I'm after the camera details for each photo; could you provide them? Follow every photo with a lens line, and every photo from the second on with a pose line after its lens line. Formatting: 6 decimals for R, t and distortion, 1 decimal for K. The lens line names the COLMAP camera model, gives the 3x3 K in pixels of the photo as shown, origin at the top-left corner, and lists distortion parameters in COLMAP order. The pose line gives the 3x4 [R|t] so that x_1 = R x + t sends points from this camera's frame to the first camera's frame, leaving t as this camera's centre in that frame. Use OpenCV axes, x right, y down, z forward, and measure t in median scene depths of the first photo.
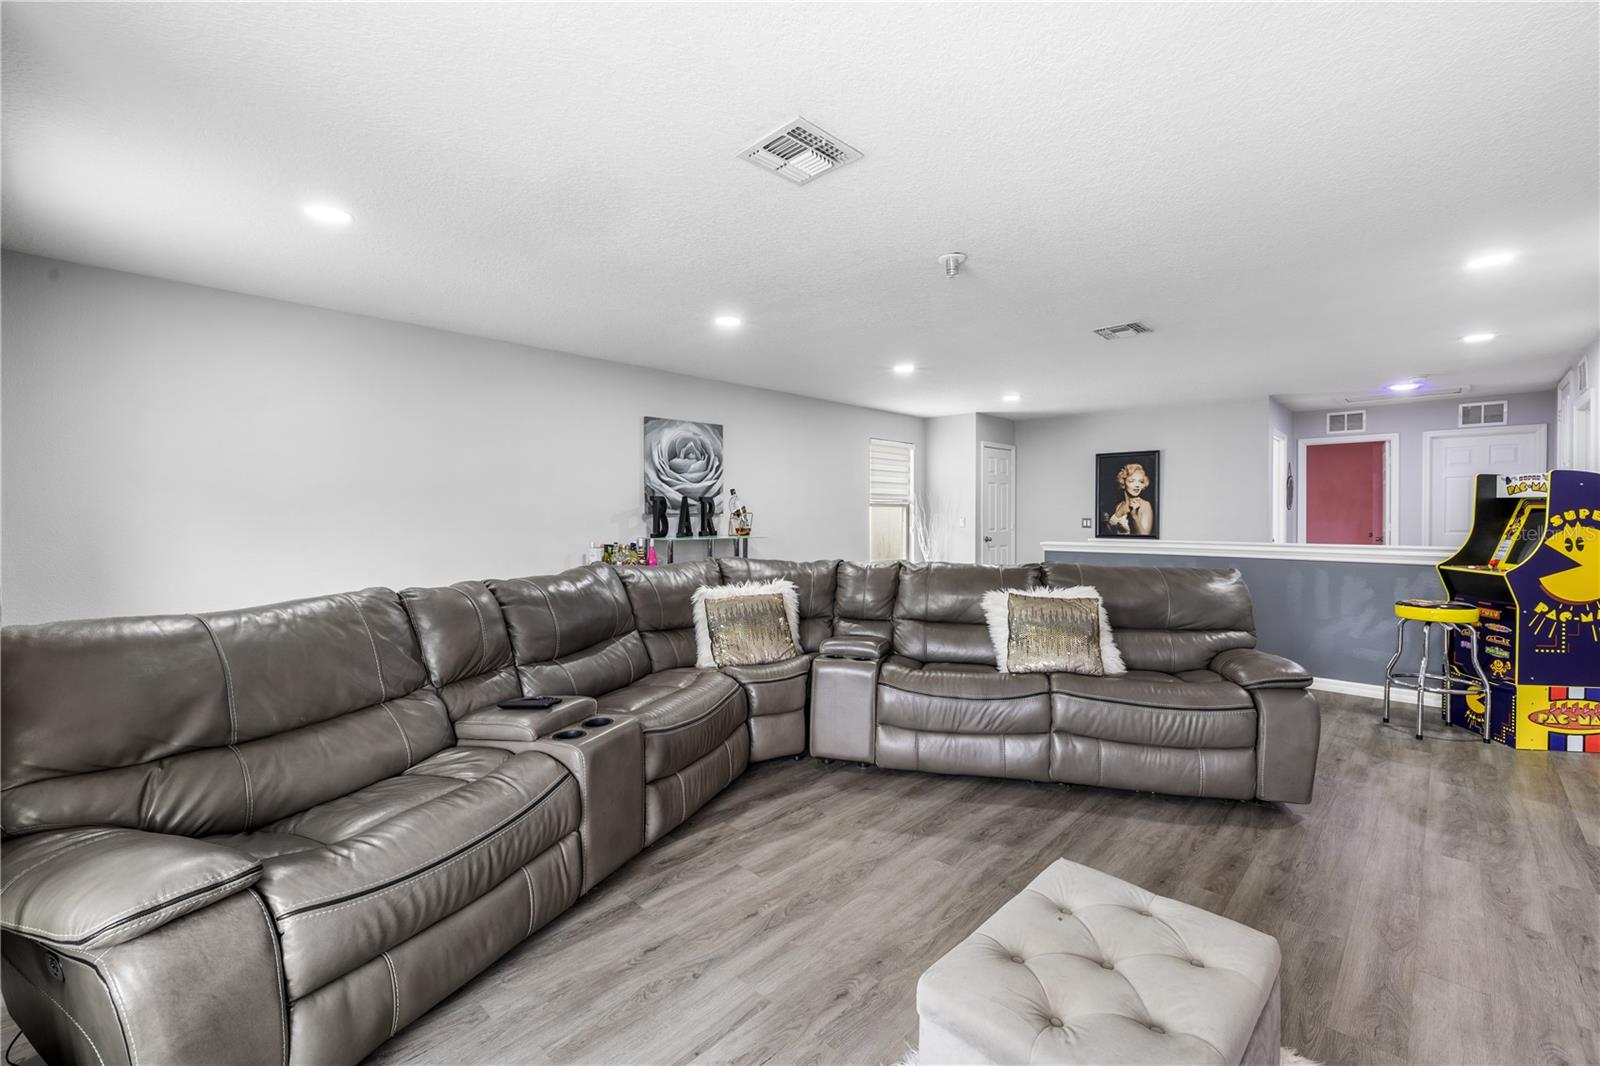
lens RADIAL K [[670.5, 0, 796.8], [0, 670.5, 525.2], [0, 0, 1]] dist [-0.001820, -0.000039]
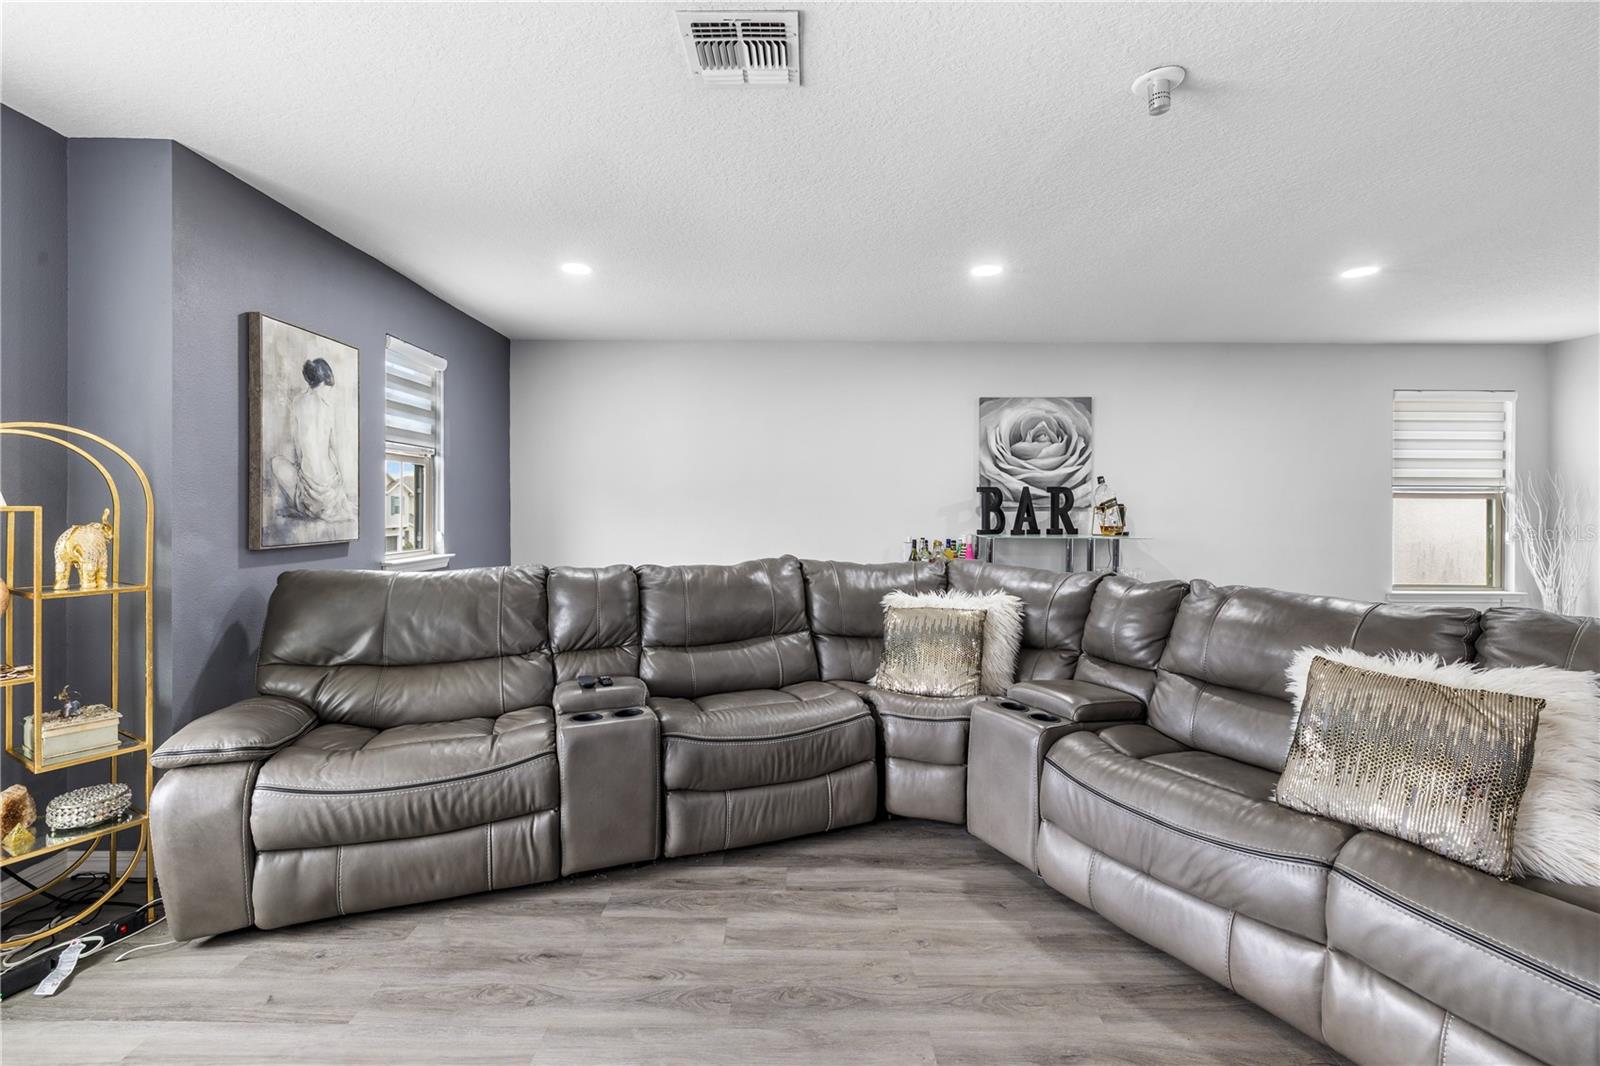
lens RADIAL K [[682.6, 0, 787.9], [0, 682.6, 510.7], [0, 0, 1]] dist [0.000085, -0.000206]
pose [[0.694620, 0.008192, -0.719330, 0.449448], [-0.017893, 0.999823, -0.005893, -0.004051], [0.719155, 0.016965, 0.694643, 0.345419]]
